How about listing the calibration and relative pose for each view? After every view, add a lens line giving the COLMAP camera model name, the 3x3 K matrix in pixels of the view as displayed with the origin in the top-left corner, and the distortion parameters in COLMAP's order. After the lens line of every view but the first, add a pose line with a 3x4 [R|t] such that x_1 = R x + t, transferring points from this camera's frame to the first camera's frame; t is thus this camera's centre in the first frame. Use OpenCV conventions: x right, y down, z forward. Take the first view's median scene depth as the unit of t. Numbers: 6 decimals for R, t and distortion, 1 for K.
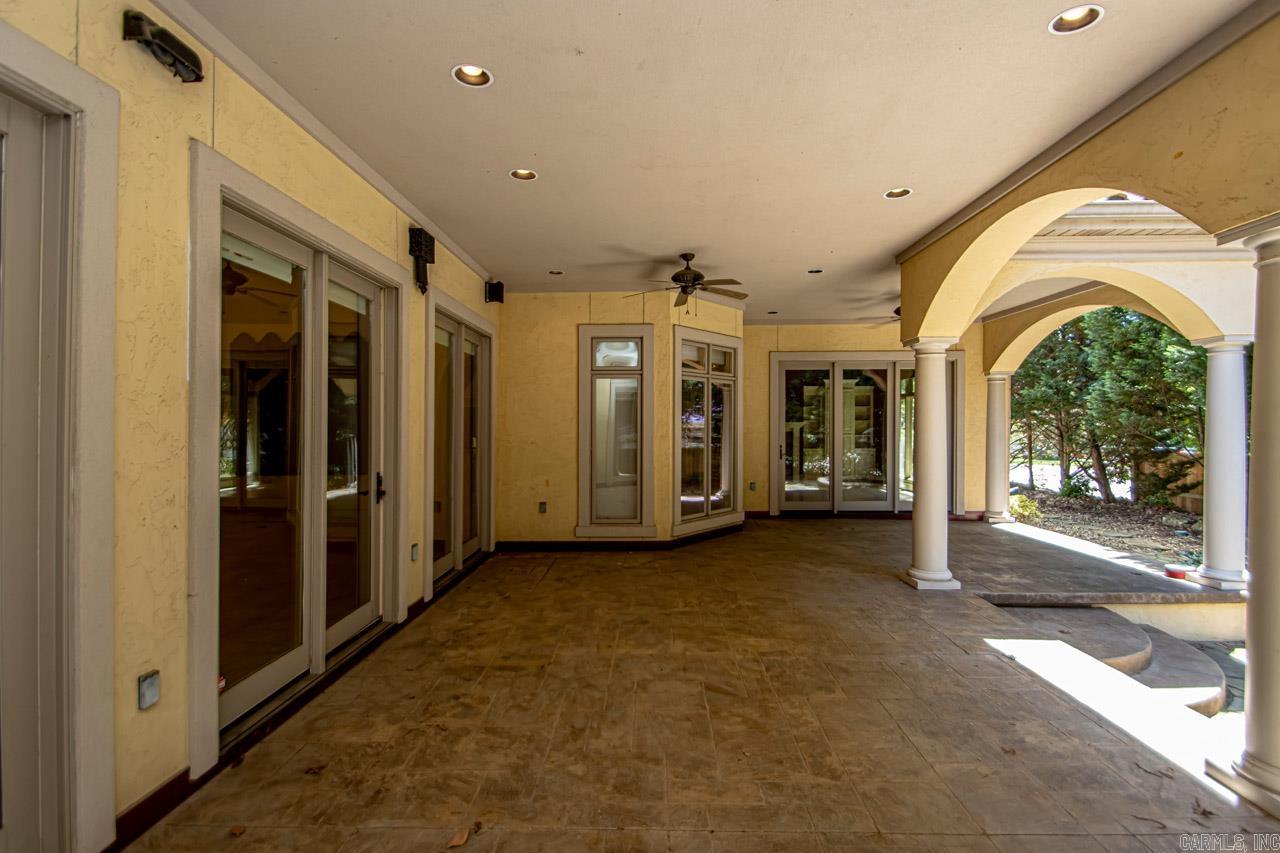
lens RADIAL K [[608.3, 0, 650.0], [0, 608.3, 419.3], [0, 0, 1]] dist [0.012682, -0.014646]
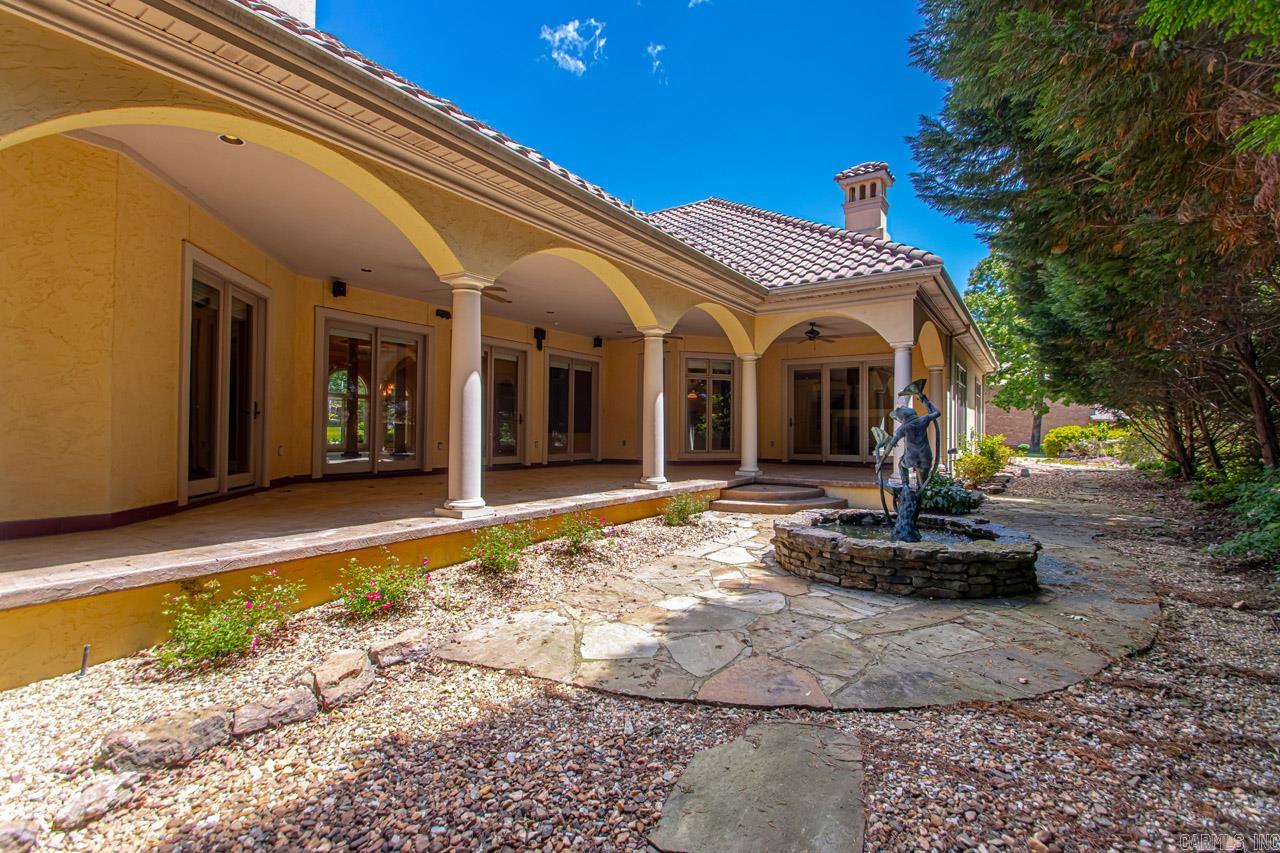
lens RADIAL K [[608.3, 0, 643.6], [0, 608.3, 422.6], [0, 0, 1]] dist [0.012682, -0.014646]
pose [[0.835607, 0.003063, -0.549319, 1.689896], [-0.005015, 0.999985, -0.002053, 0.132957], [0.549304, 0.004470, 0.835611, -1.156544]]
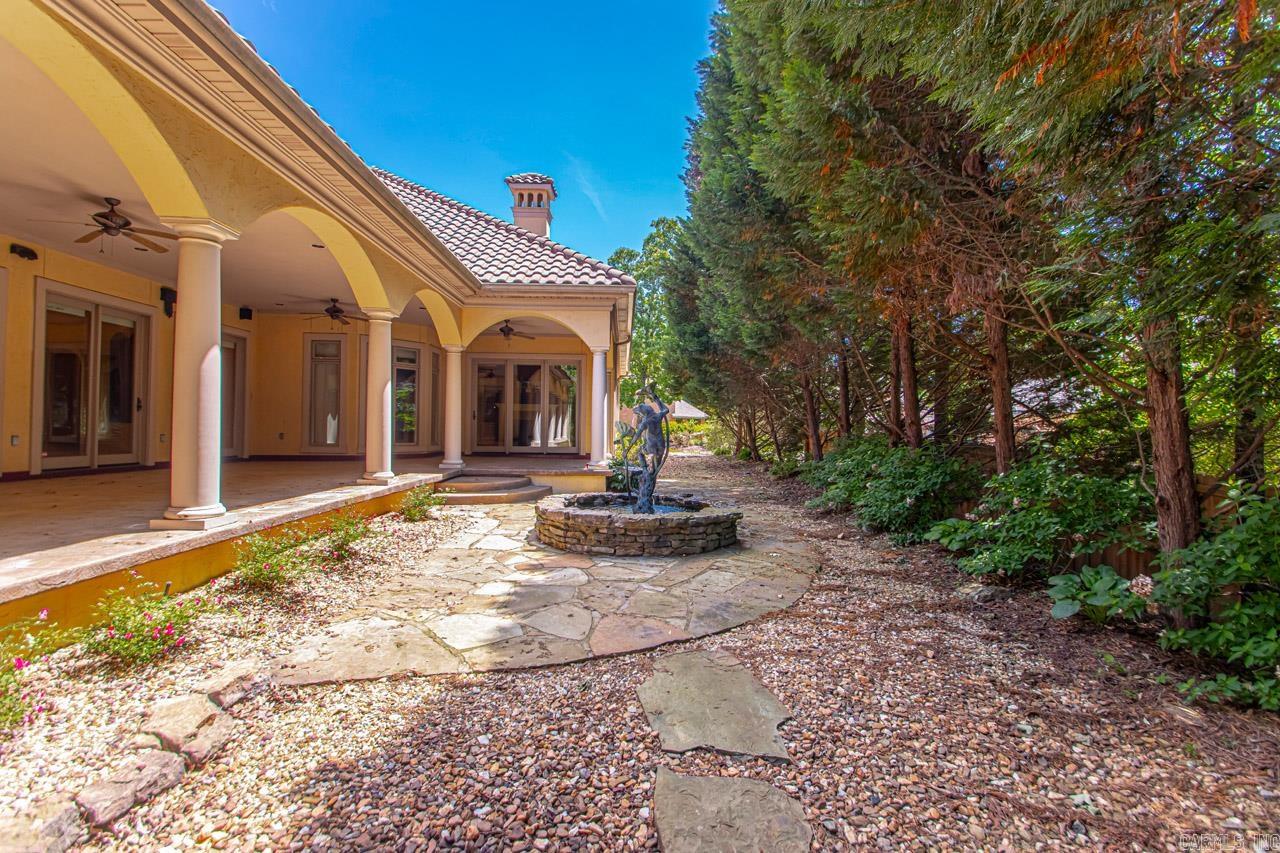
lens RADIAL K [[608.3, 0, 663.9], [0, 608.3, 423.7], [0, 0, 1]] dist [0.012682, -0.014646]
pose [[0.998241, 0.019034, 0.056152, 1.369363], [-0.019196, 0.999813, 0.002344, 0.140251], [-0.056097, -0.003417, 0.998419, -1.359719]]
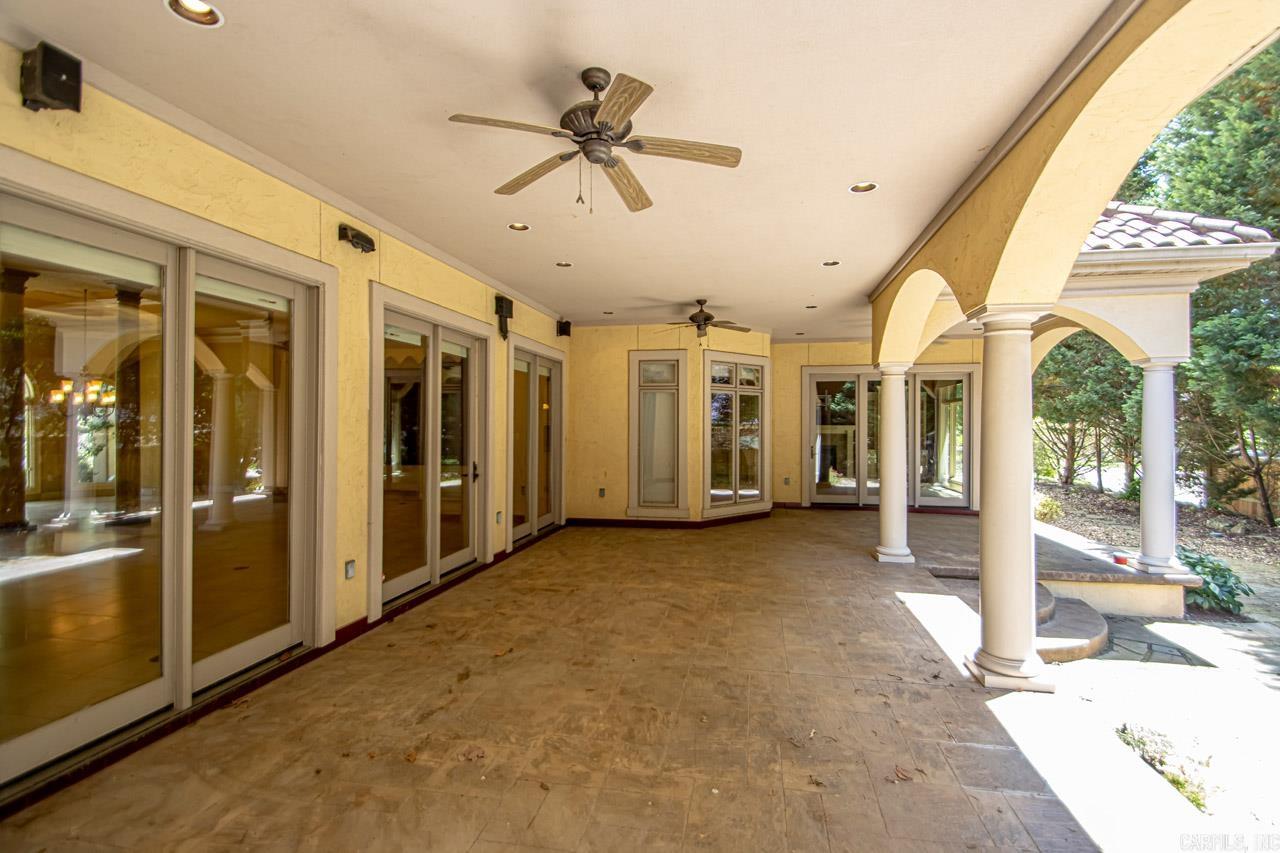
lens RADIAL K [[608.3, 0, 661.1], [0, 608.3, 422.0], [0, 0, 1]] dist [0.012682, -0.014646]
pose [[0.986688, 0.003636, -0.162583, 0.254547], [-0.002673, 0.999978, 0.006137, -0.022262], [0.162602, -0.005621, 0.986676, -0.410608]]
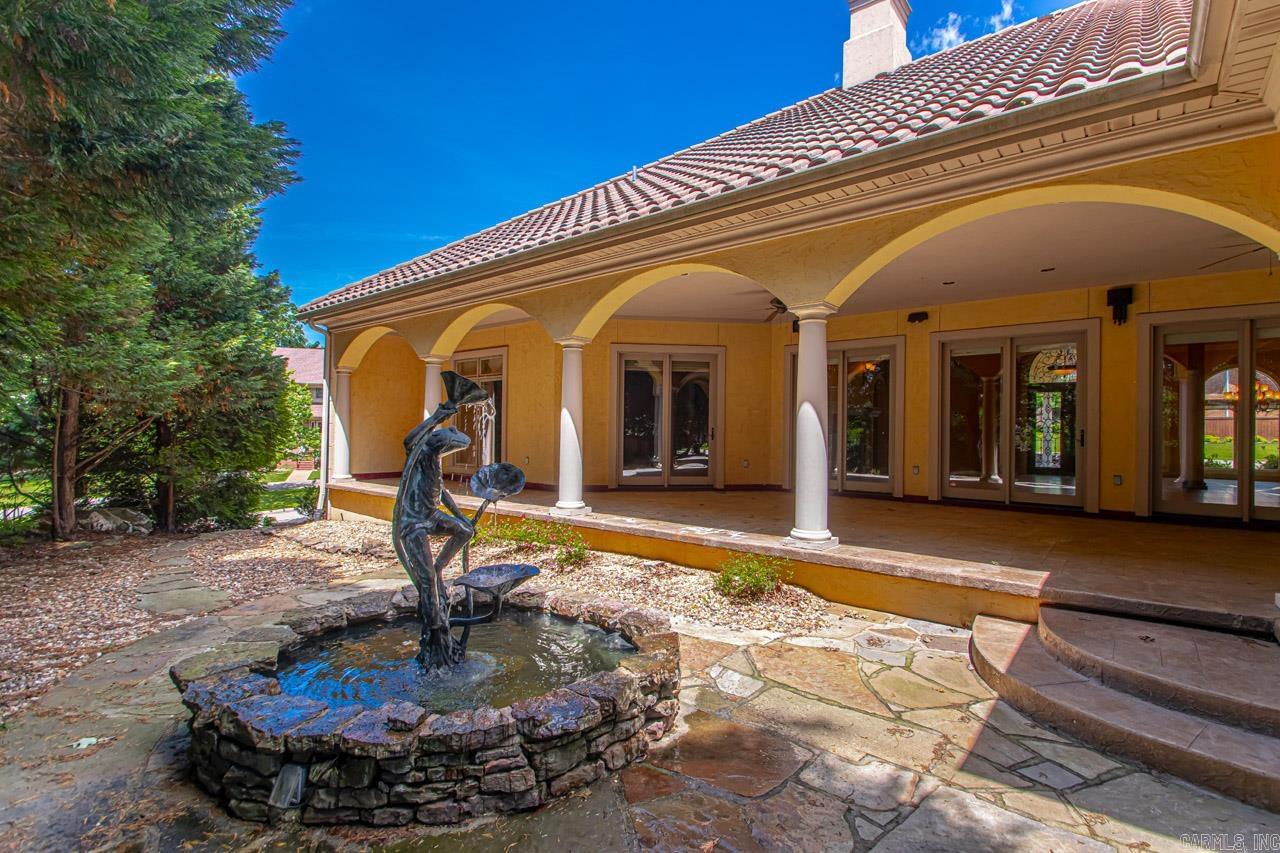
lens RADIAL K [[608.3, 0, 645.6], [0, 608.3, 429.6], [0, 0, 1]] dist [0.012682, -0.014646]
pose [[-0.625424, -0.004831, -0.780270, 1.908459], [0.002833, 0.999960, -0.008462, 0.100368], [0.780280, -0.007503, -0.625386, 1.120877]]
